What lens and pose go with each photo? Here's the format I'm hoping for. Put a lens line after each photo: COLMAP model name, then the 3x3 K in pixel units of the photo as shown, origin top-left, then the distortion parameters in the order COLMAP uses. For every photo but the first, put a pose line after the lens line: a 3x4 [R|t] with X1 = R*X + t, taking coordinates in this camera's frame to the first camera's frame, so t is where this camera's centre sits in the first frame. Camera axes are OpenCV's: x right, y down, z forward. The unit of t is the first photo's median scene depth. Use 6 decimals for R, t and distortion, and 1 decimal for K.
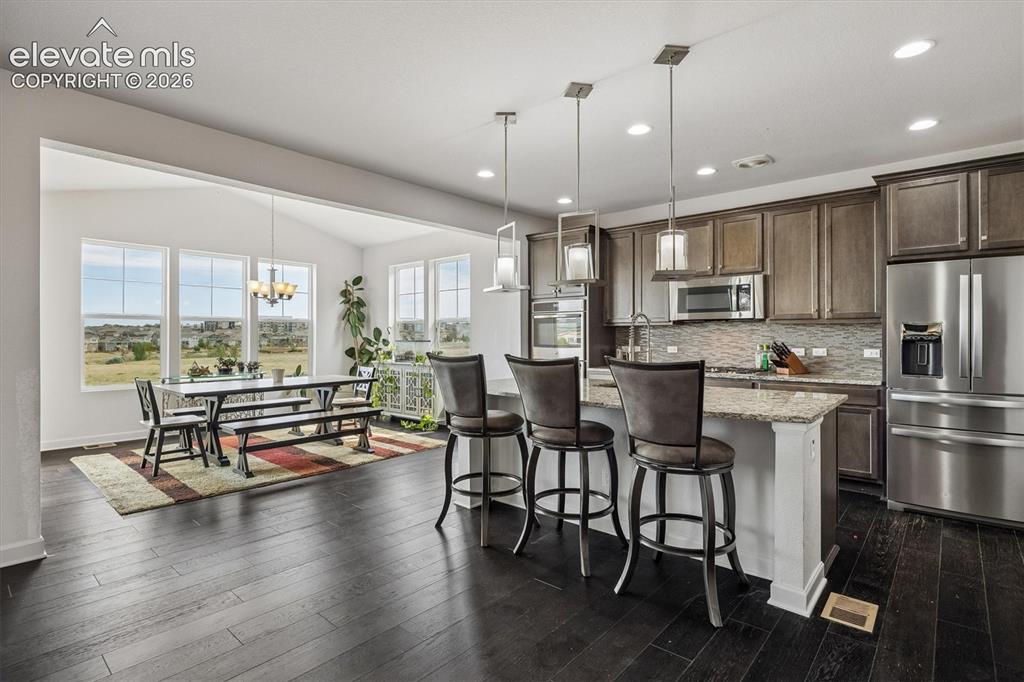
lens RADIAL K [[508.3, 0, 513.0], [0, 508.3, 340.8], [0, 0, 1]] dist [0.000077, -0.000223]
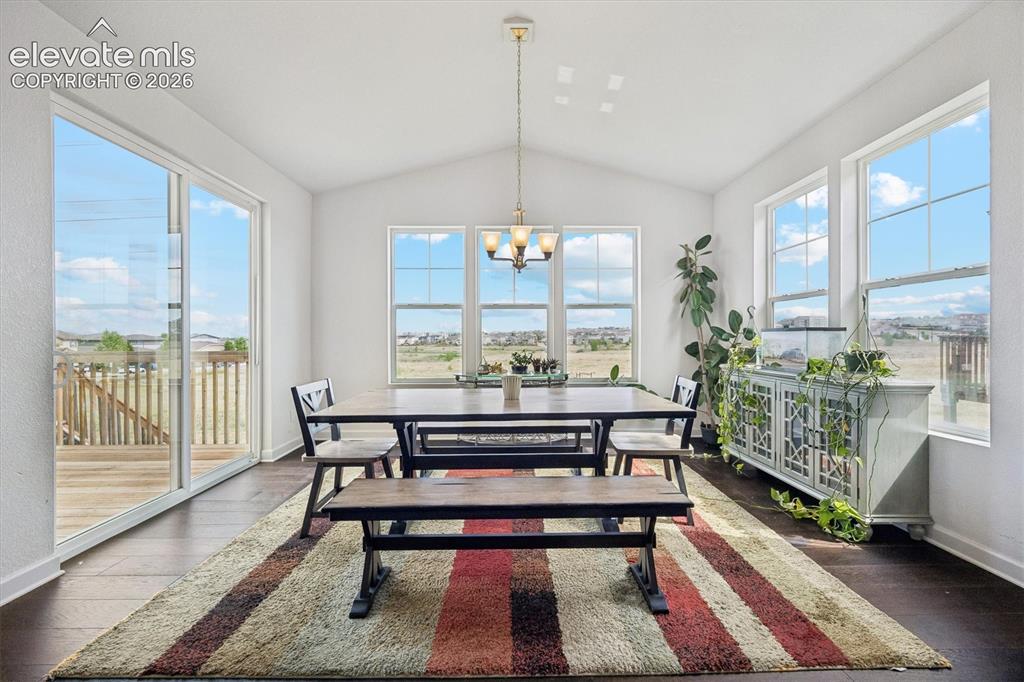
lens RADIAL K [[401.1, 0, 513.2], [0, 401.1, 337.9], [0, 0, 1]] dist [0.001188, 0.000147]
pose [[0.669014, 0.000031, -0.743250, -0.083531], [-0.000578, 1.000000, -0.000477, 0.008032], [0.743250, 0.000749, 0.669014, 0.472268]]
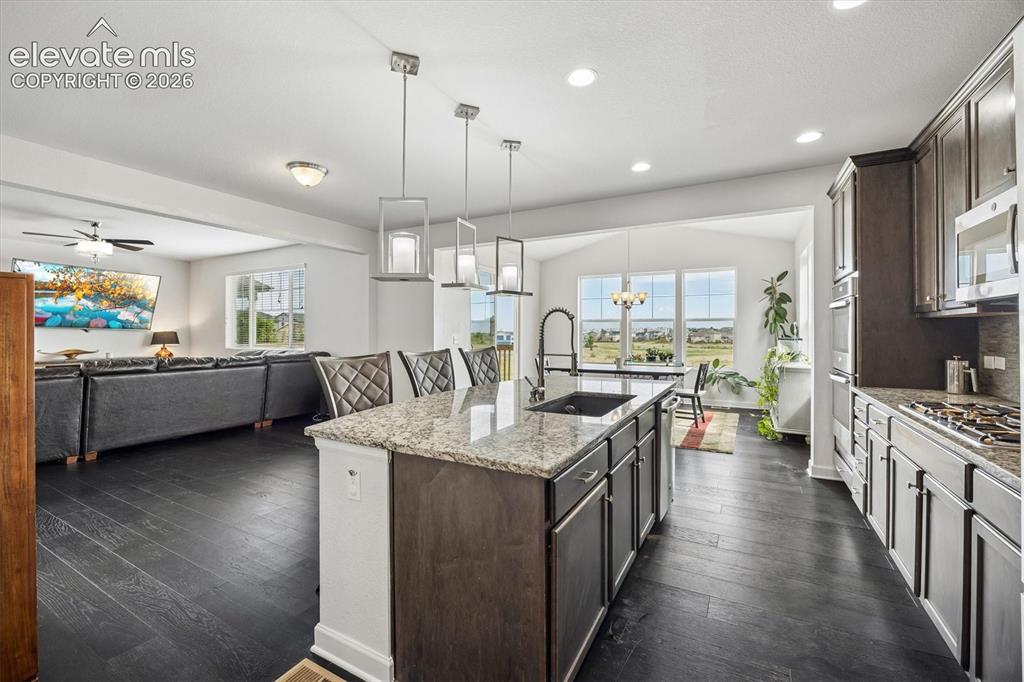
lens RADIAL K [[421.7, 0, 514.2], [0, 421.7, 331.4], [0, 0, 1]] dist [0.003547, 0.000121]
pose [[0.214142, -0.002338, -0.976800, 0.380559], [-0.006367, 0.999973, -0.003789, -0.005573], [0.976782, 0.007031, 0.214121, 0.333709]]
